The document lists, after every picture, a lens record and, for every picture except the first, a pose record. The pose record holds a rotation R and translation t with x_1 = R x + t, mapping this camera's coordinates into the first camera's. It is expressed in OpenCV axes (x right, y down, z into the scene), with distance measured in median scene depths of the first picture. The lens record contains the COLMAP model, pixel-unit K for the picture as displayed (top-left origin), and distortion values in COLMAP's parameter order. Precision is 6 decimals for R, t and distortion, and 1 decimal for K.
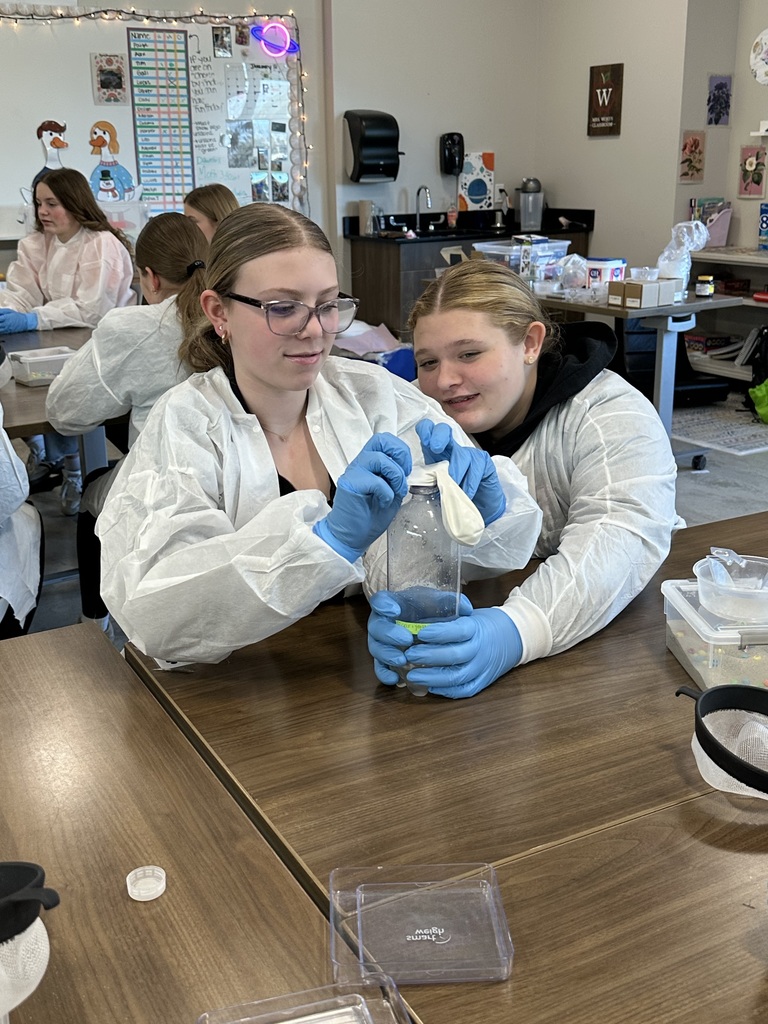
lens RADIAL K [[1139.0, 0, 383.0], [0, 1139.0, 513.4], [0, 0, 1]] dist [-0.017370, 0.000000]
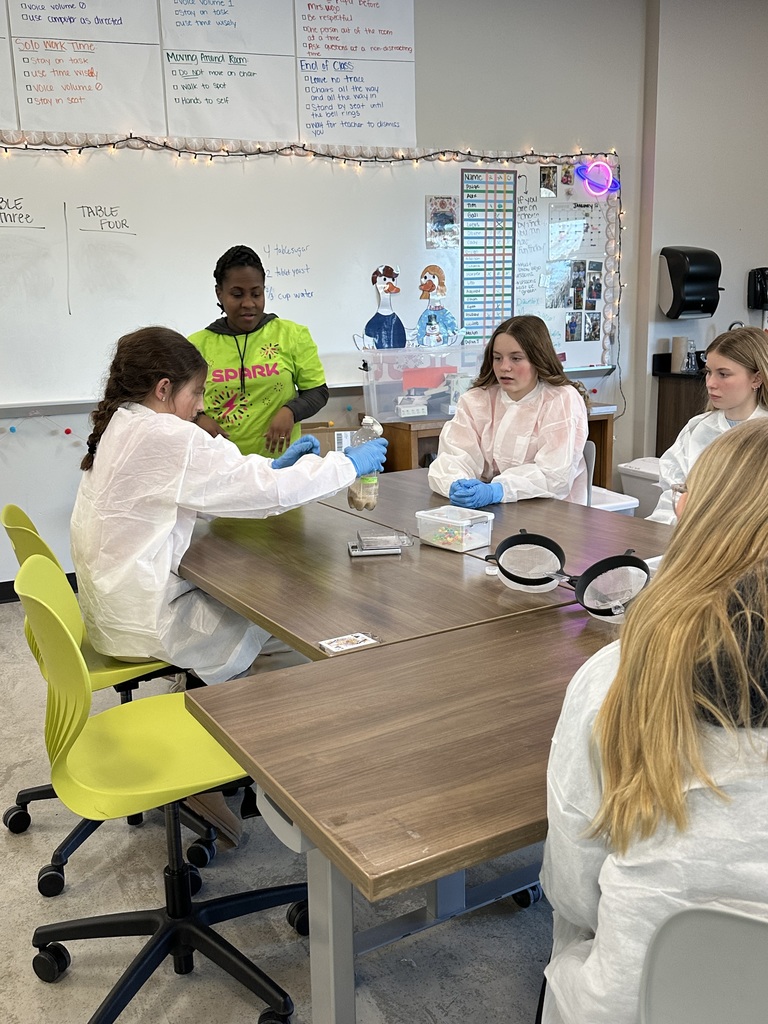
lens RADIAL K [[936.7, 0, 385.6], [0, 936.7, 509.7], [0, 0, 1]] dist [0.017354, 0.000000]
pose [[0.999589, -0.028672, -0.000376, -0.291140], [0.028560, 0.996665, -0.076441, -0.077455], [0.002567, 0.076399, 0.997074, 0.218253]]
